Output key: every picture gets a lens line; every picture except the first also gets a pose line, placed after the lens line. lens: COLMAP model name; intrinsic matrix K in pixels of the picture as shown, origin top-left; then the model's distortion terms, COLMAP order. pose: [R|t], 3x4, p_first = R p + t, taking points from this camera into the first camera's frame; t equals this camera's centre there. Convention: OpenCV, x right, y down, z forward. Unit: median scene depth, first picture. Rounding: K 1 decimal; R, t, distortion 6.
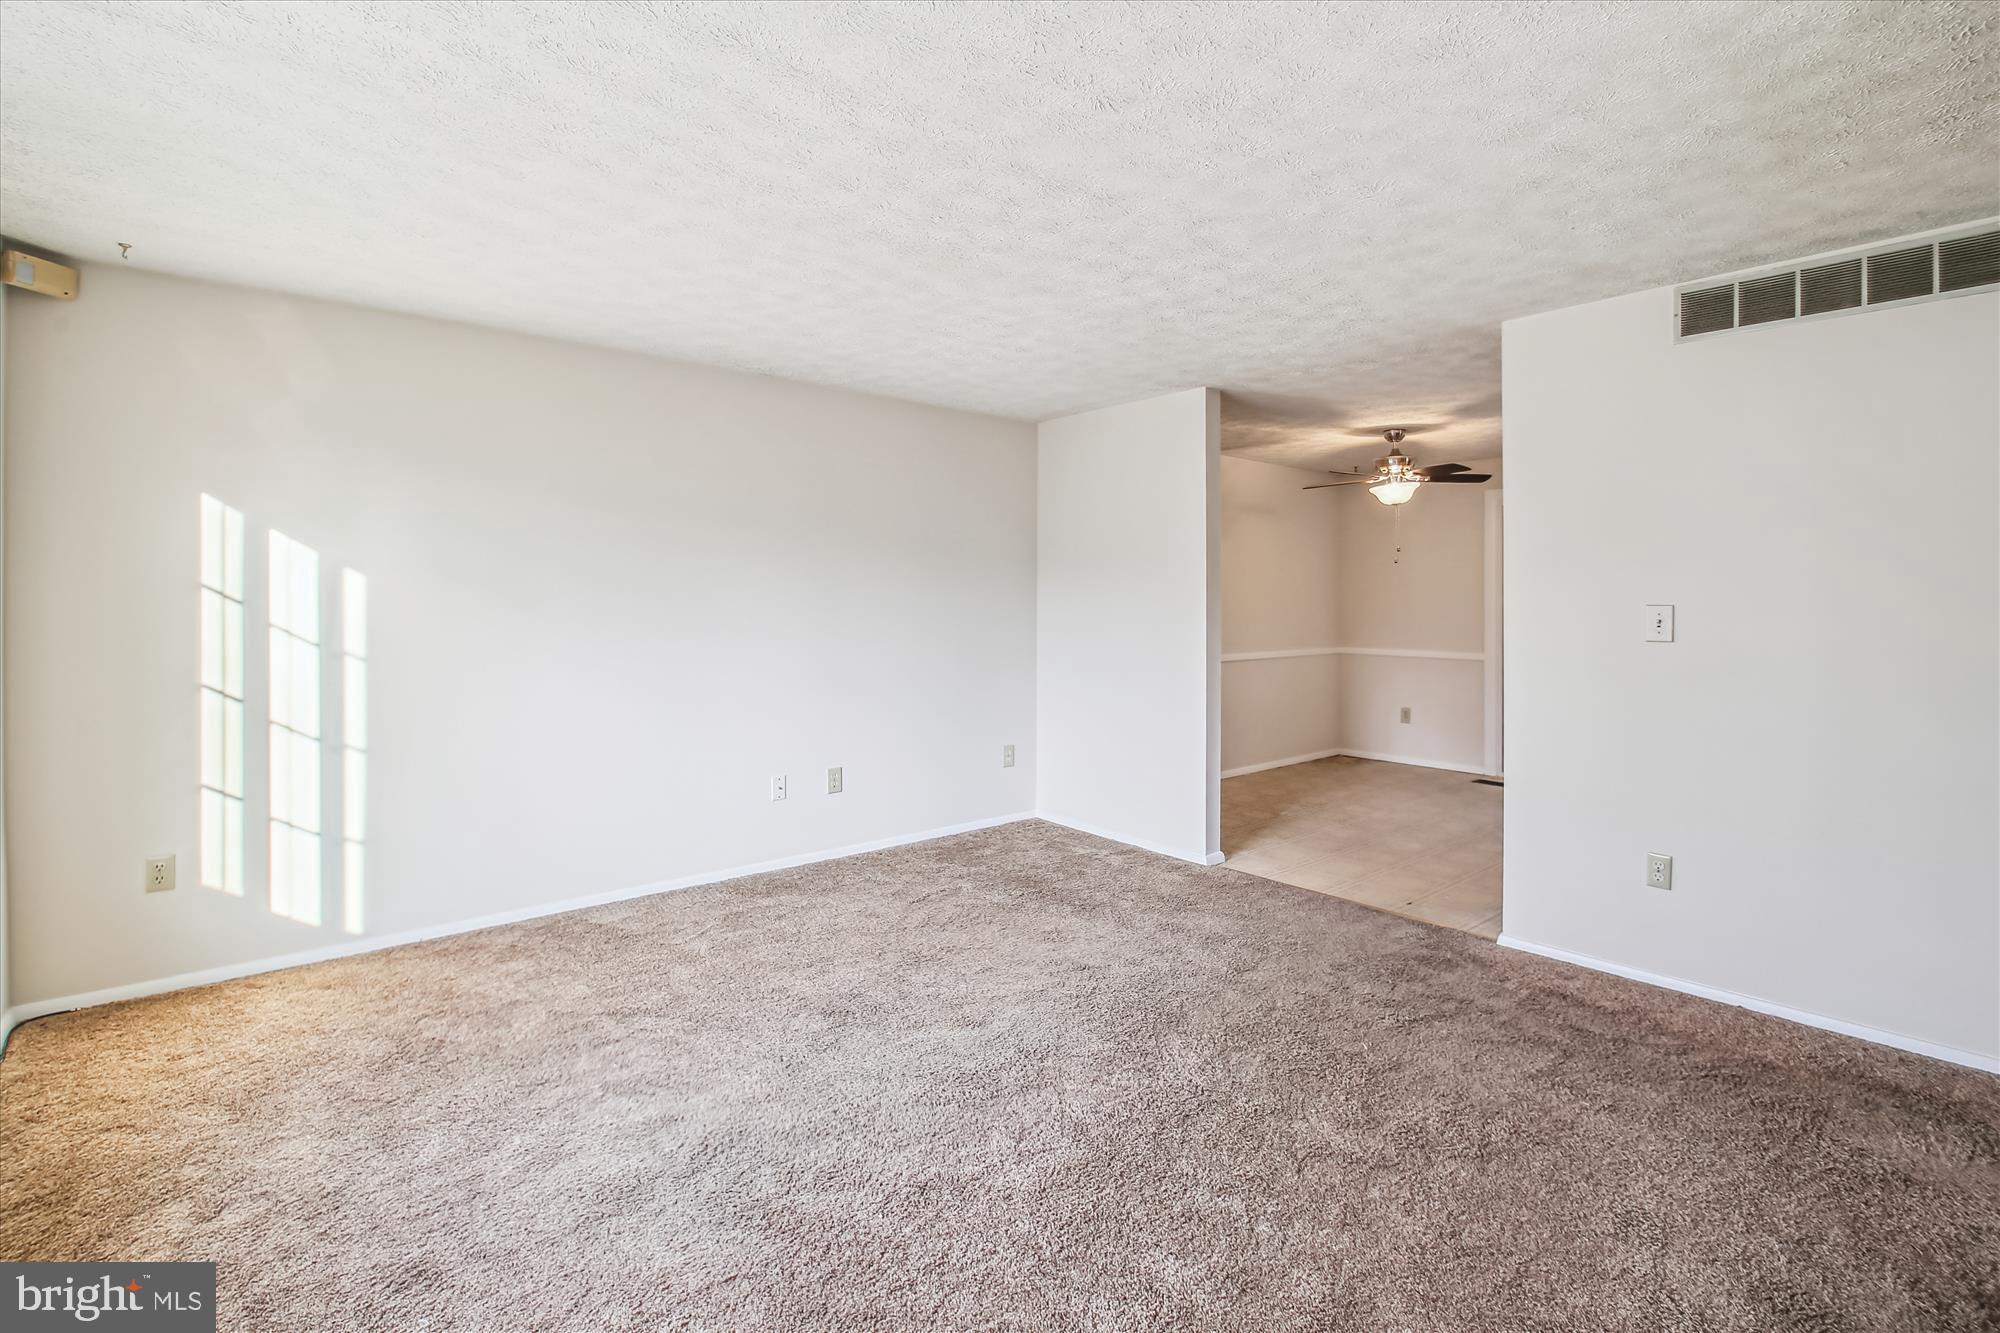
lens RADIAL K [[903.2, 0, 998.8], [0, 903.2, 595.3], [0, 0, 1]] dist [-0.001439, -0.008994]
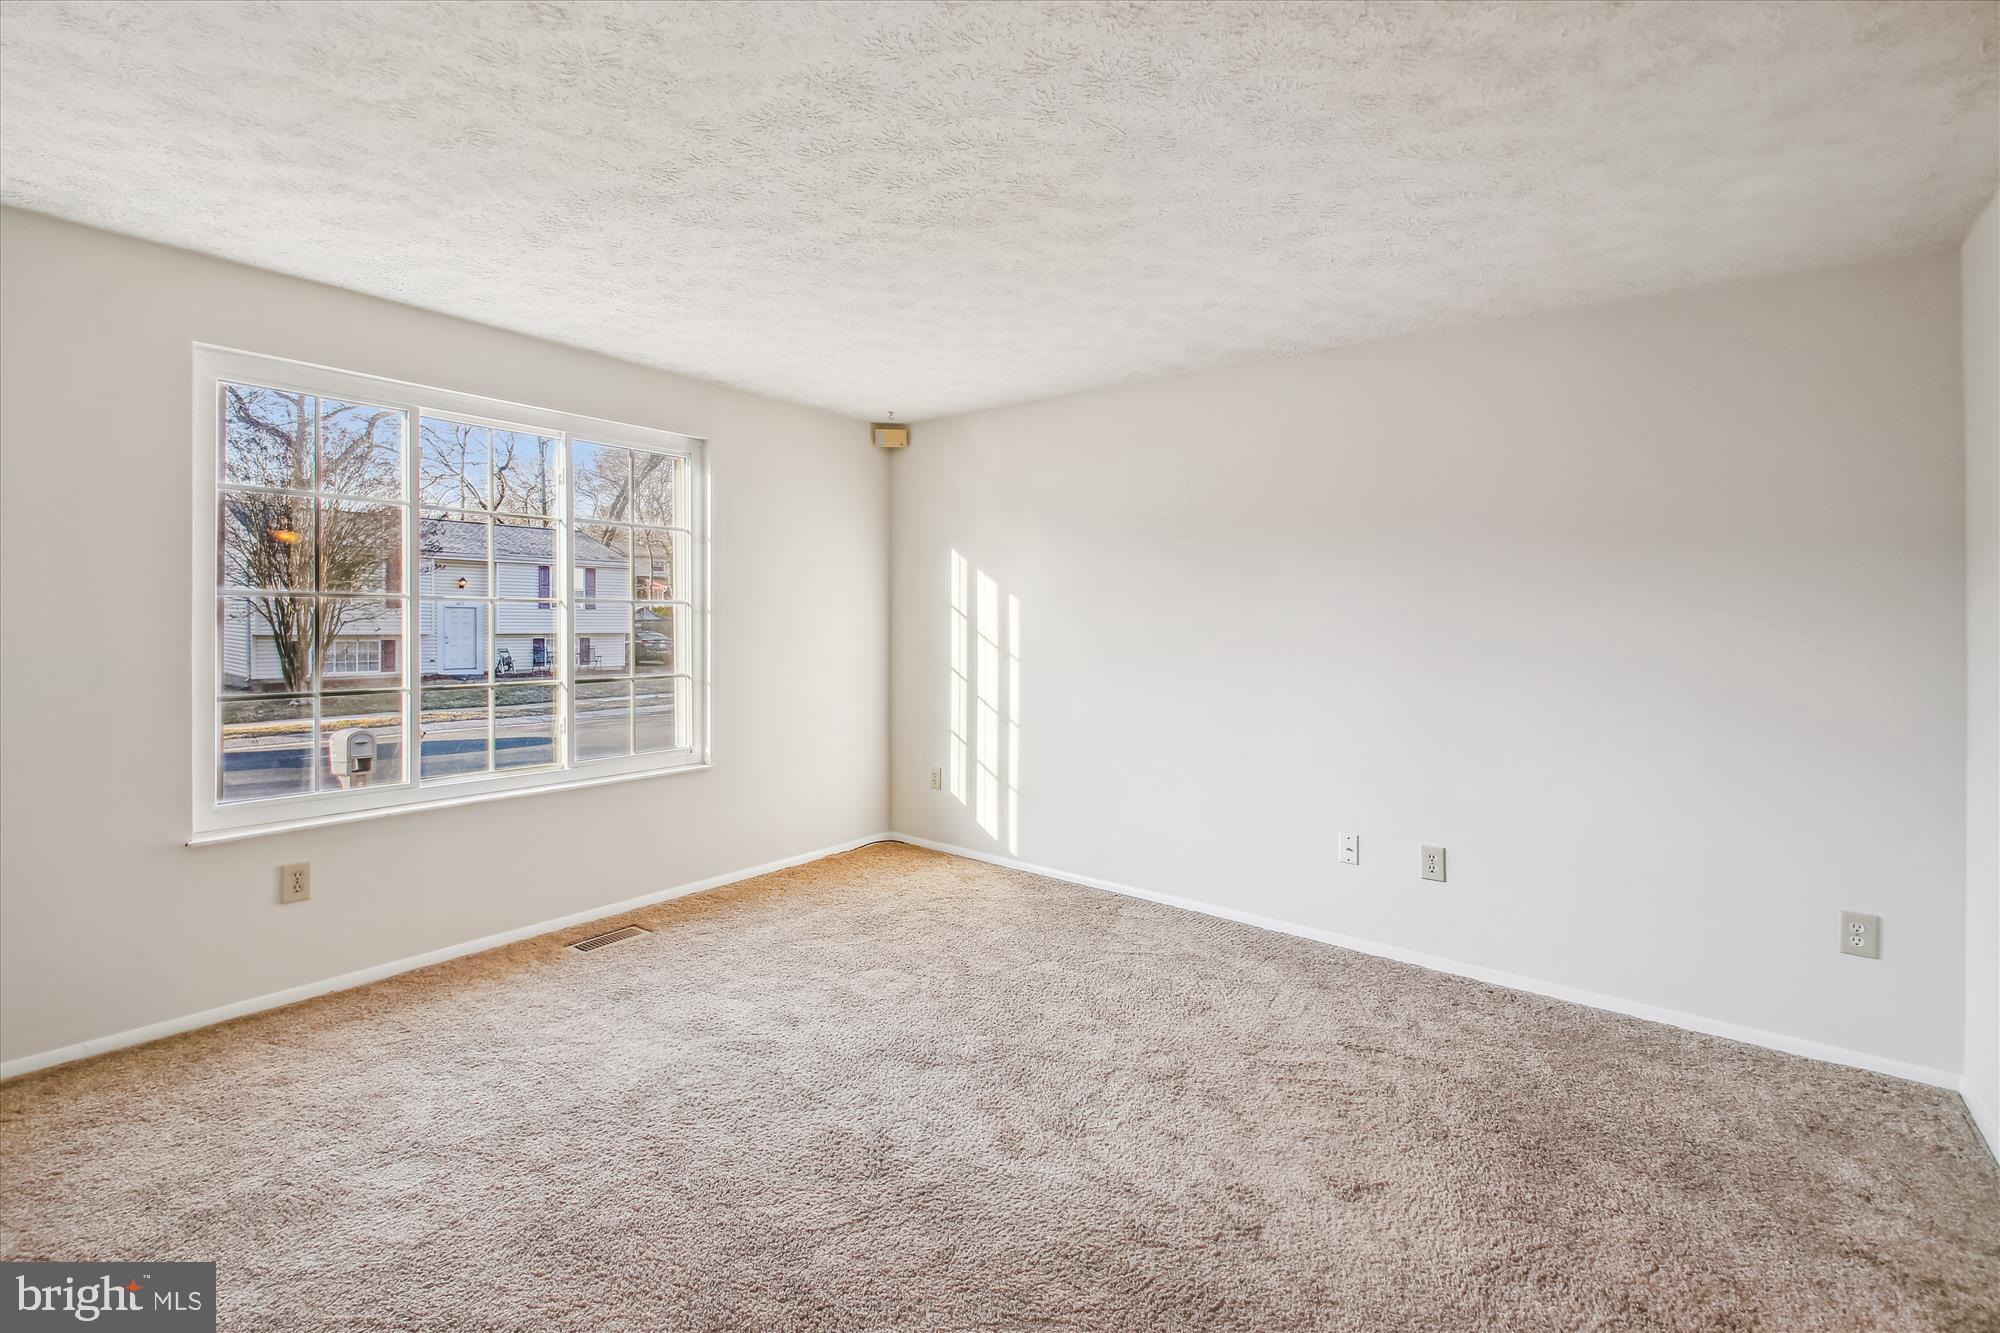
lens RADIAL K [[860.3, 0, 990.2], [0, 860.3, 621.1], [0, 0, 1]] dist [0.000575, -0.006654]
pose [[0.202450, 0.002015, -0.979290, 0.633543], [-0.003871, 0.999992, 0.001257, 0.011677], [0.979285, 0.003537, 0.202456, 0.741603]]
